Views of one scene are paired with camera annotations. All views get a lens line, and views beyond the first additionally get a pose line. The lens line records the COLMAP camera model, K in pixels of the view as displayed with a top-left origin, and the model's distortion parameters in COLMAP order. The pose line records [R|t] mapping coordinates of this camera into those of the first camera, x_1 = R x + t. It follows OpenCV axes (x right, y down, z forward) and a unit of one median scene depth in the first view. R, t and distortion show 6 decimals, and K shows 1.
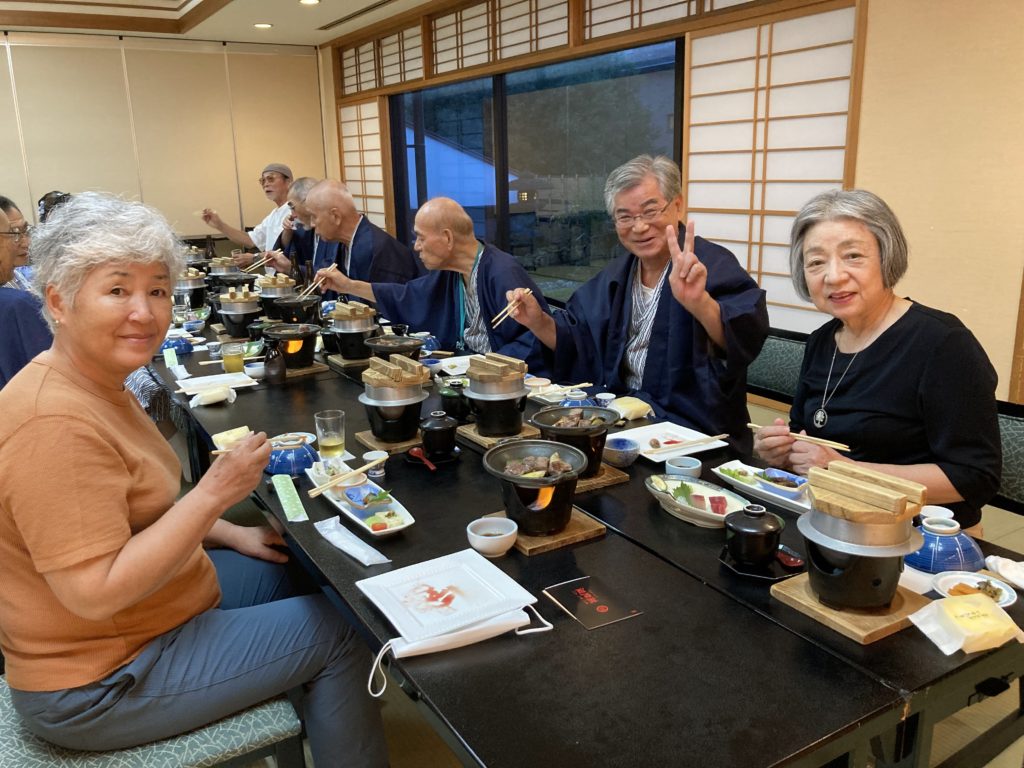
lens RADIAL K [[849.1, 0, 518.6], [0, 849.1, 382.0], [0, 0, 1]] dist [0.006767, -0.008662]
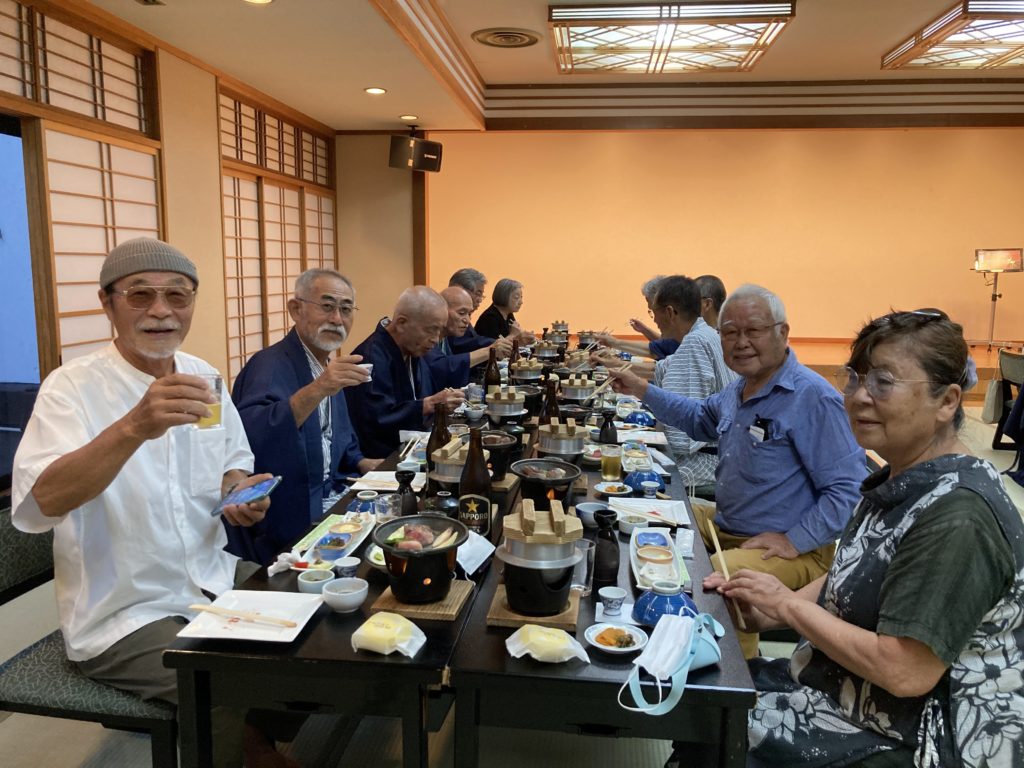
lens RADIAL K [[849.1, 0, 518.6], [0, 849.1, 382.0], [0, 0, 1]] dist [0.006767, -0.008662]
pose [[-0.798206, -0.115753, 0.591158, -0.637267], [0.100080, 0.942243, 0.319629, -0.297159], [-0.594012, 0.314293, -0.740519, 1.146130]]
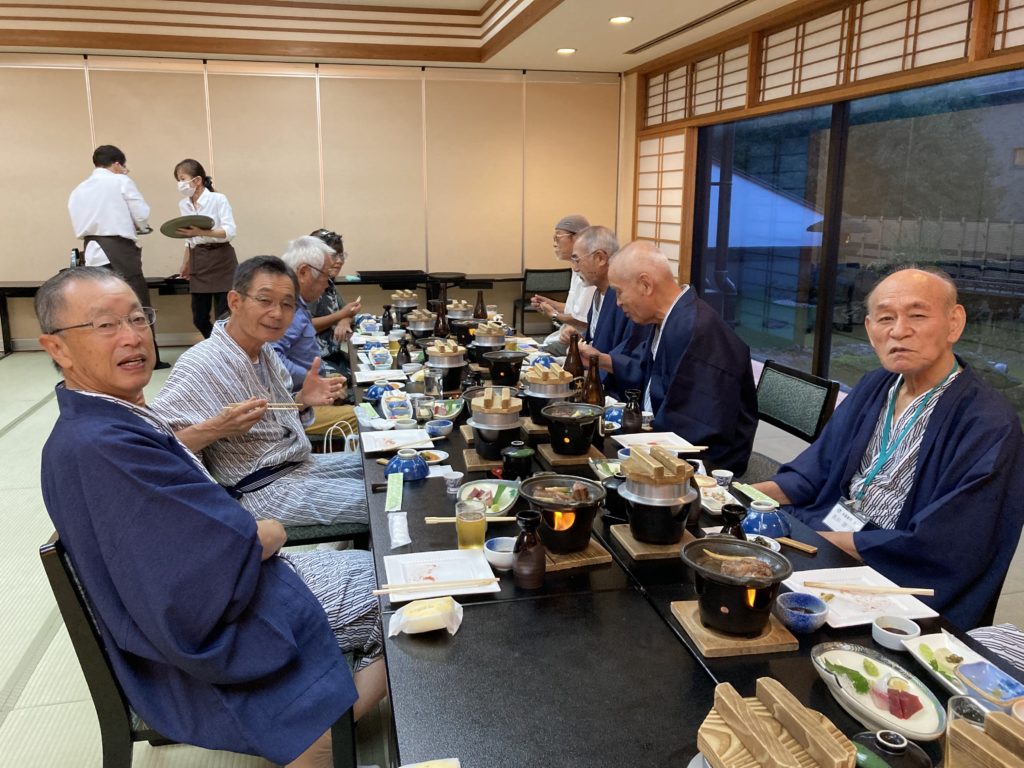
lens RADIAL K [[849.1, 0, 518.6], [0, 849.1, 382.0], [0, 0, 1]] dist [0.006767, -0.008662]
pose [[0.947865, 0.090406, -0.305578, -0.043132], [-0.100403, 0.994799, -0.017124, -0.051008], [0.302440, 0.046913, 0.952013, 0.148689]]
